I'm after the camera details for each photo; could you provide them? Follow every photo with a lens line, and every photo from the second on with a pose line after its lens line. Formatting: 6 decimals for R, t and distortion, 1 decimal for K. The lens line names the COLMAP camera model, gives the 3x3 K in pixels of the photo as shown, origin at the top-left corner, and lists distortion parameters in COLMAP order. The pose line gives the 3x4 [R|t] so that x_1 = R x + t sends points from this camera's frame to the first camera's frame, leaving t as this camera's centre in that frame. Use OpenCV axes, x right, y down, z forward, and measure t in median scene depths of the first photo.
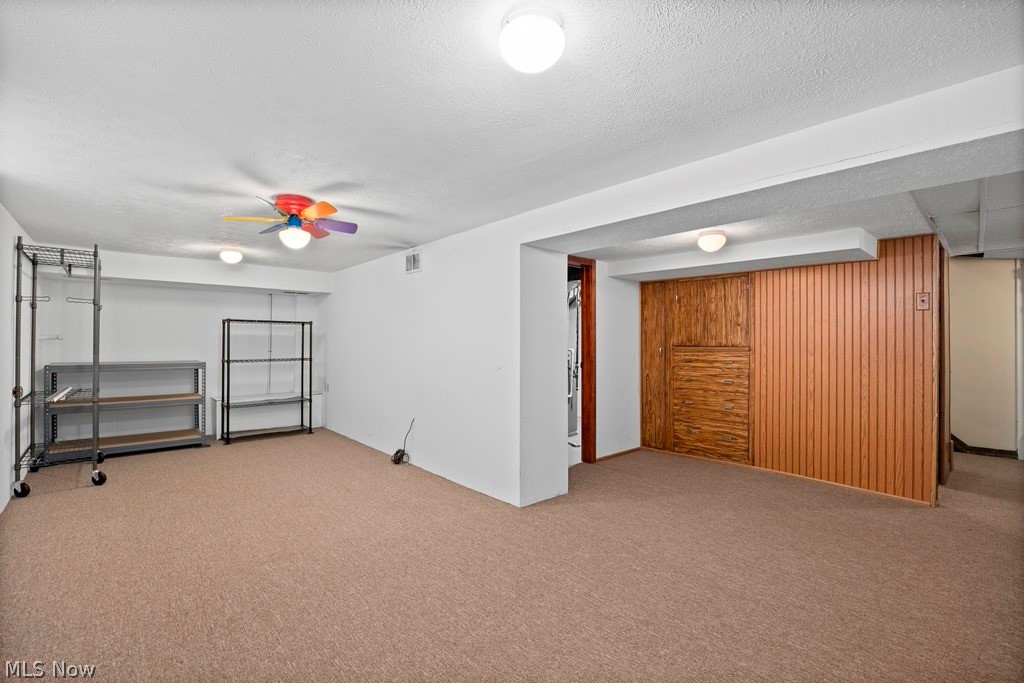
lens RADIAL K [[451.5, 0, 512.0], [0, 451.5, 341.5], [0, 0, 1]] dist [-0.015084, 0.000093]
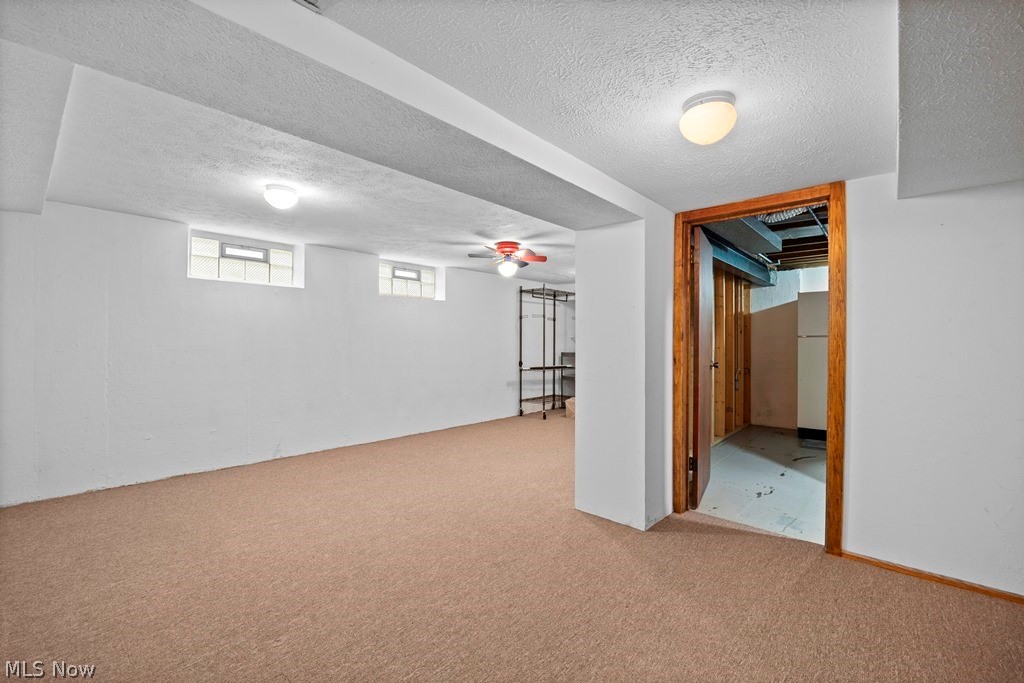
lens RADIAL K [[451.5, 0, 512.0], [0, 451.5, 341.5], [0, 0, 1]] dist [-0.015084, 0.000093]
pose [[0.087858, -0.003259, -0.996128, 0.901996], [-0.002107, 0.999992, -0.003458, 0.017294], [0.996131, 0.002402, 0.087851, 0.736400]]
